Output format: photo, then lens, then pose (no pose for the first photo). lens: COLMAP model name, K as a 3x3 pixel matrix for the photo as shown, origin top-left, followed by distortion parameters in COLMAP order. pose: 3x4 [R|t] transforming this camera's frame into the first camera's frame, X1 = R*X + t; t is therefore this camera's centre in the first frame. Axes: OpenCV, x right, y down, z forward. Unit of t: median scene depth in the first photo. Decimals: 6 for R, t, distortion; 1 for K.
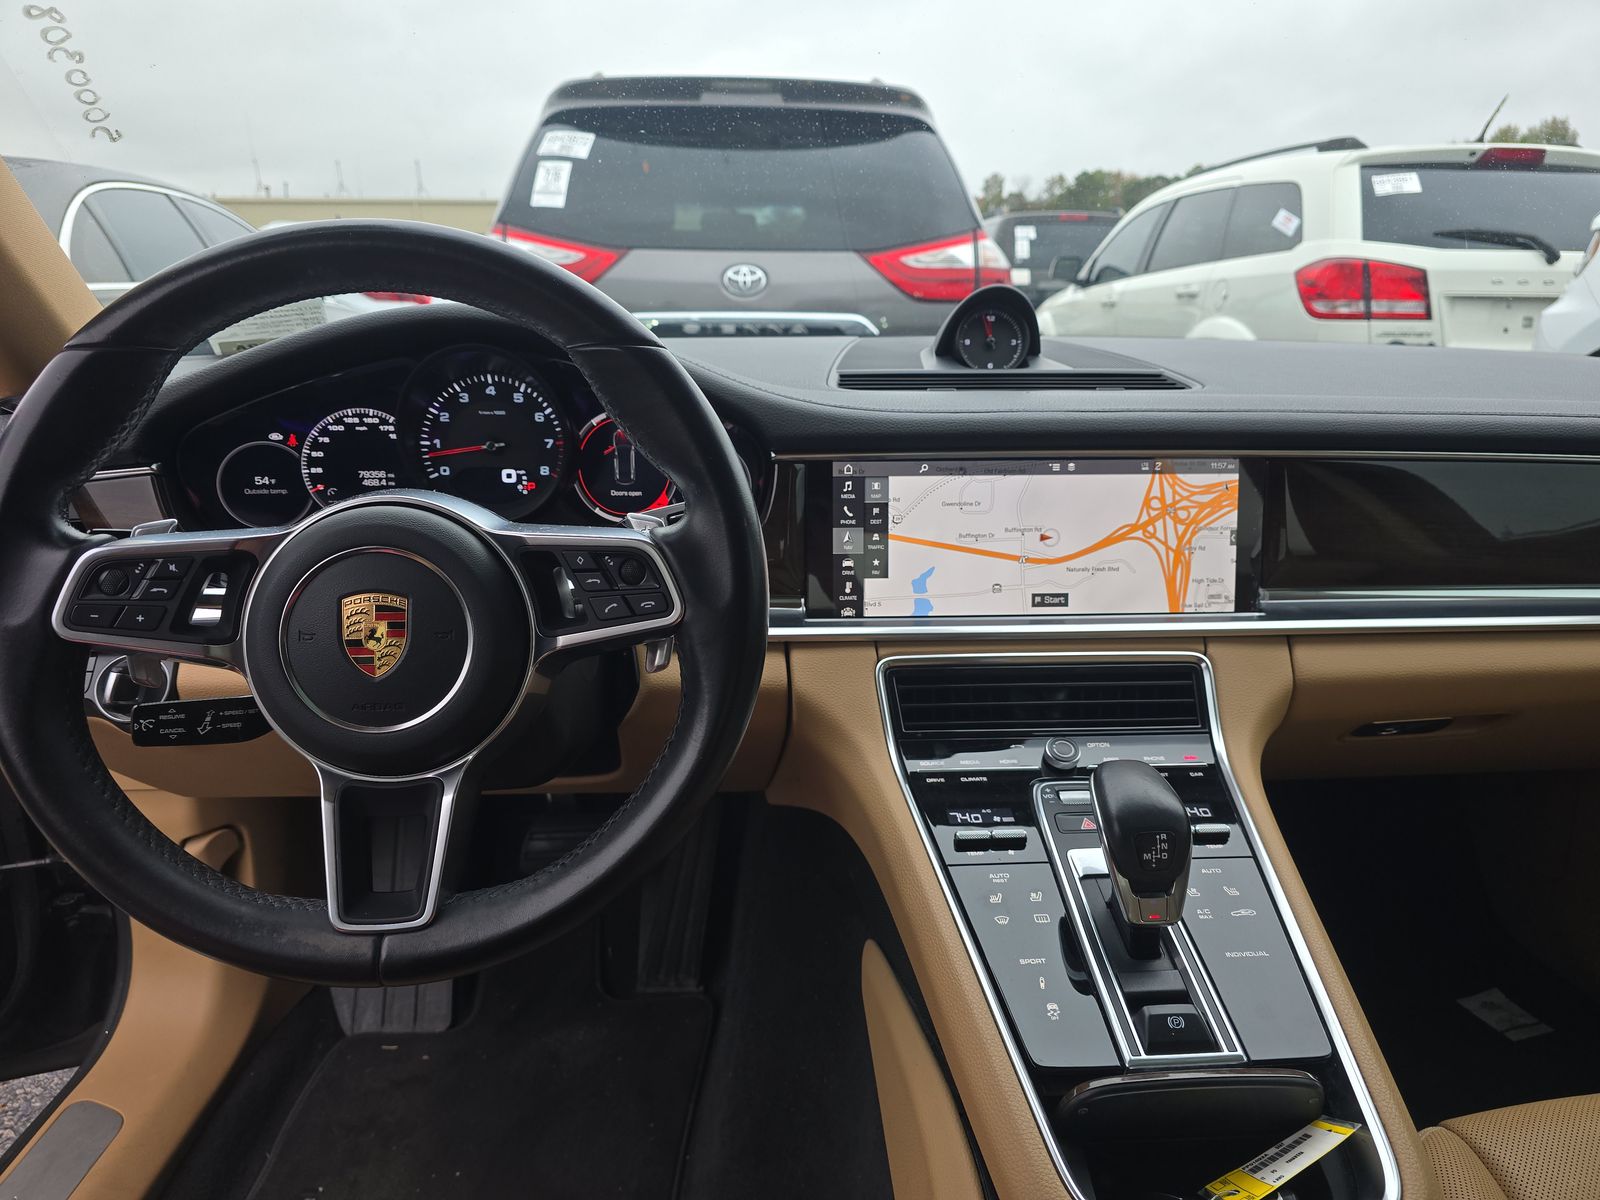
lens RADIAL K [[1069.6, 0, 799.9], [0, 1069.6, 637.1], [0, 0, 1]] dist [0.039202, -0.036885]
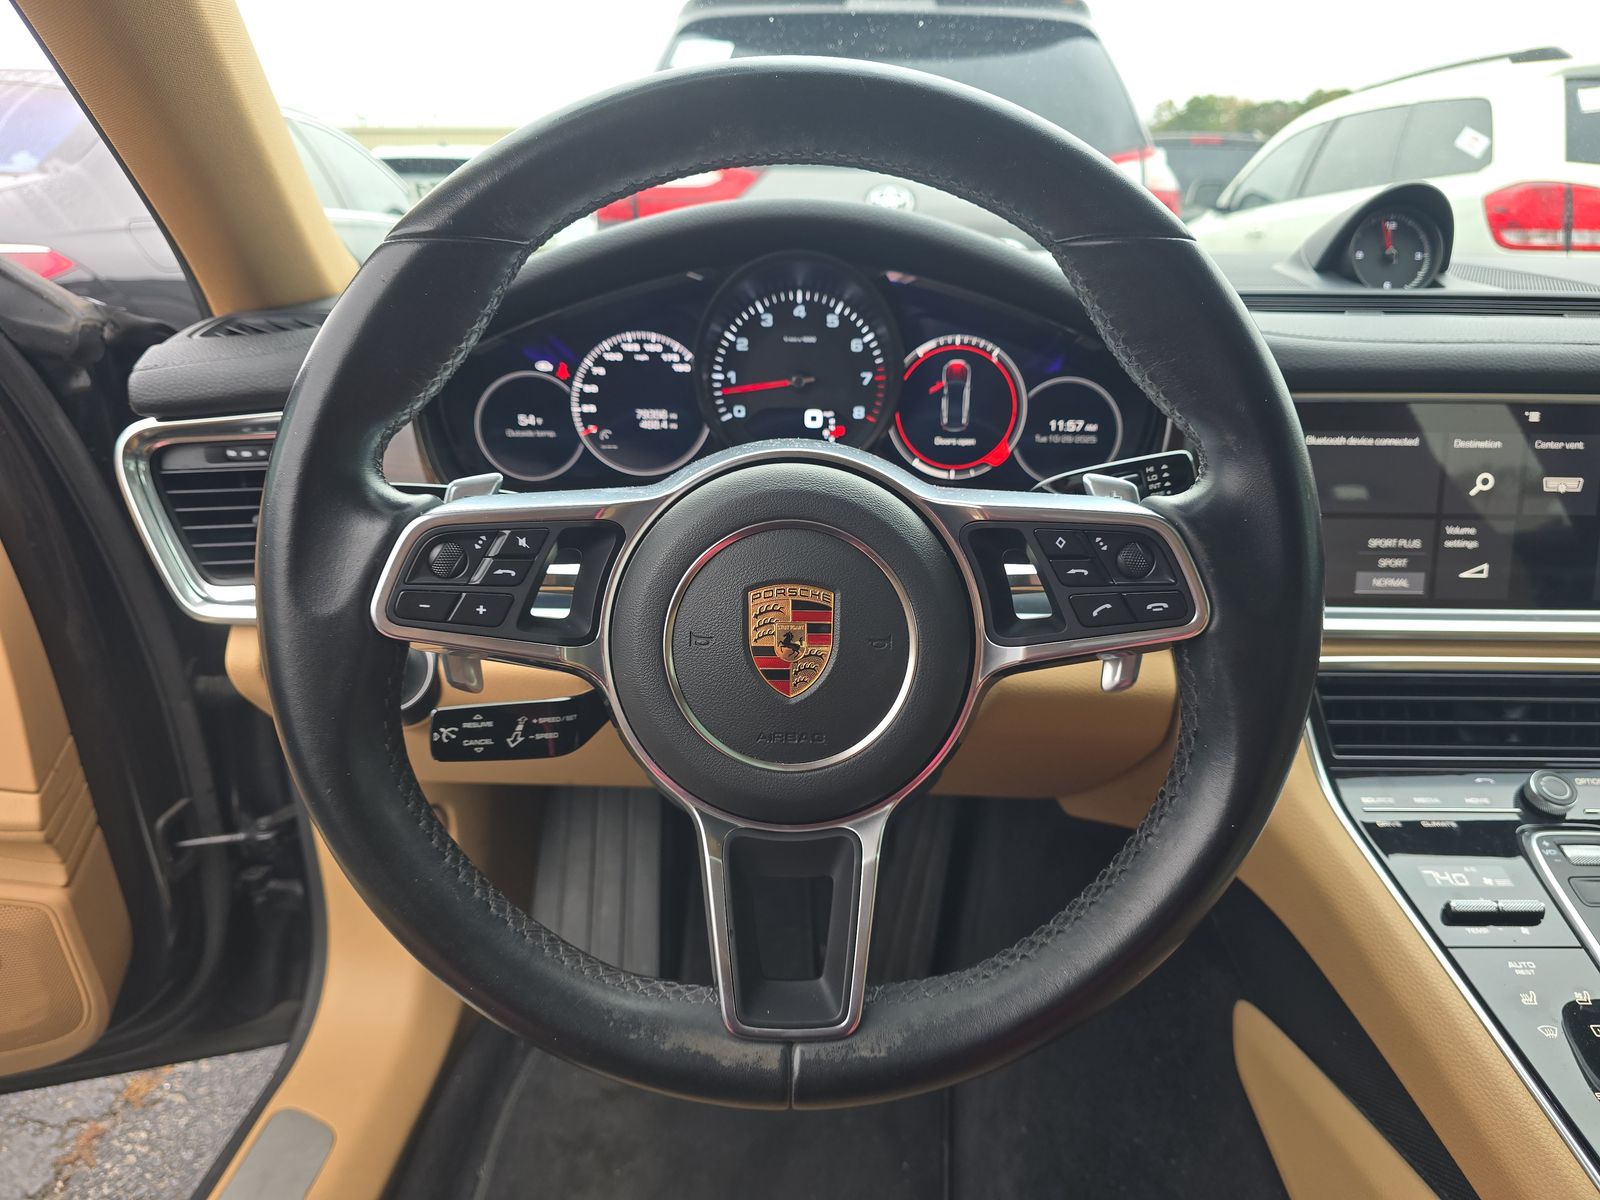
lens RADIAL K [[1069.6, 0, 799.9], [0, 1069.6, 637.1], [0, 0, 1]] dist [0.039202, -0.036885]
pose [[0.997315, 0.029249, -0.067131, -0.226068], [-0.025486, 0.998092, 0.056246, -0.030373], [0.068649, -0.054385, 0.996157, 0.182523]]
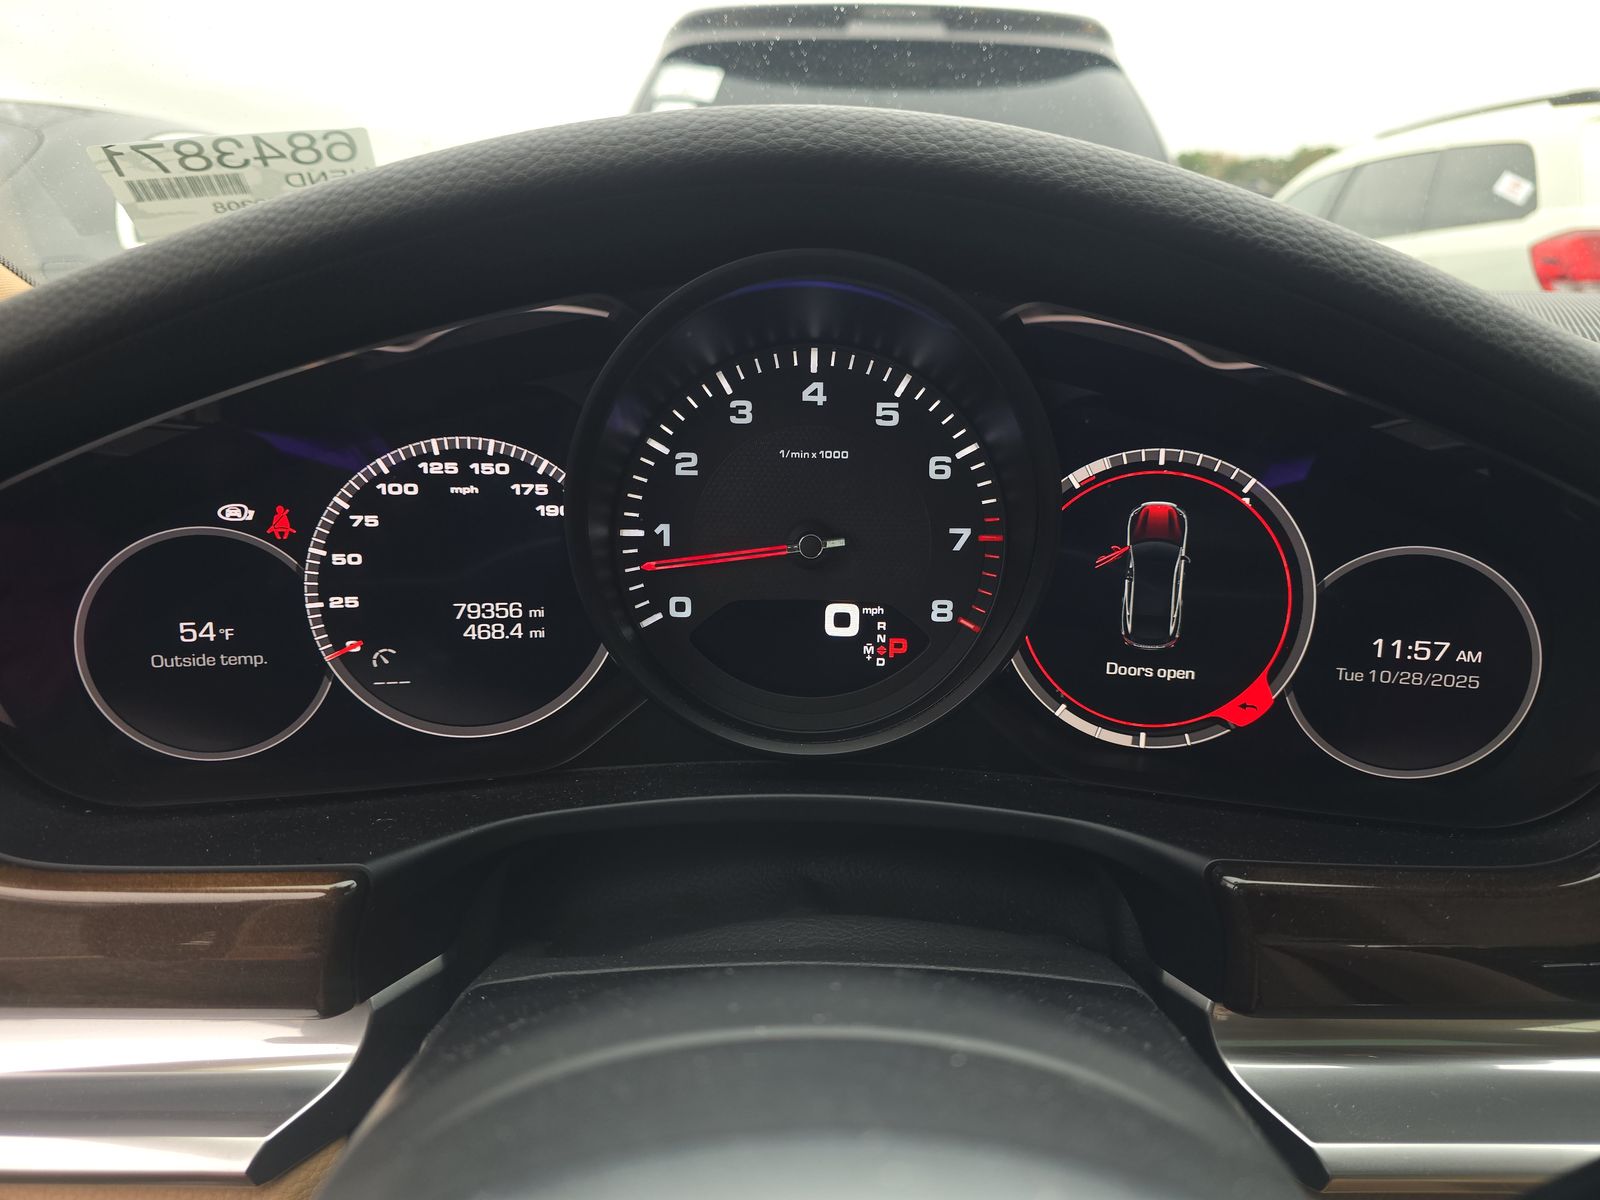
lens RADIAL K [[1056.5, 0, 795.1], [0, 1056.5, 630.9], [0, 0, 1]] dist [0.024858, -0.039910]
pose [[0.997459, 0.031627, -0.063832, -0.268647], [-0.030681, 0.999405, 0.015759, -0.154474], [0.064292, -0.013761, 0.997836, 0.641816]]
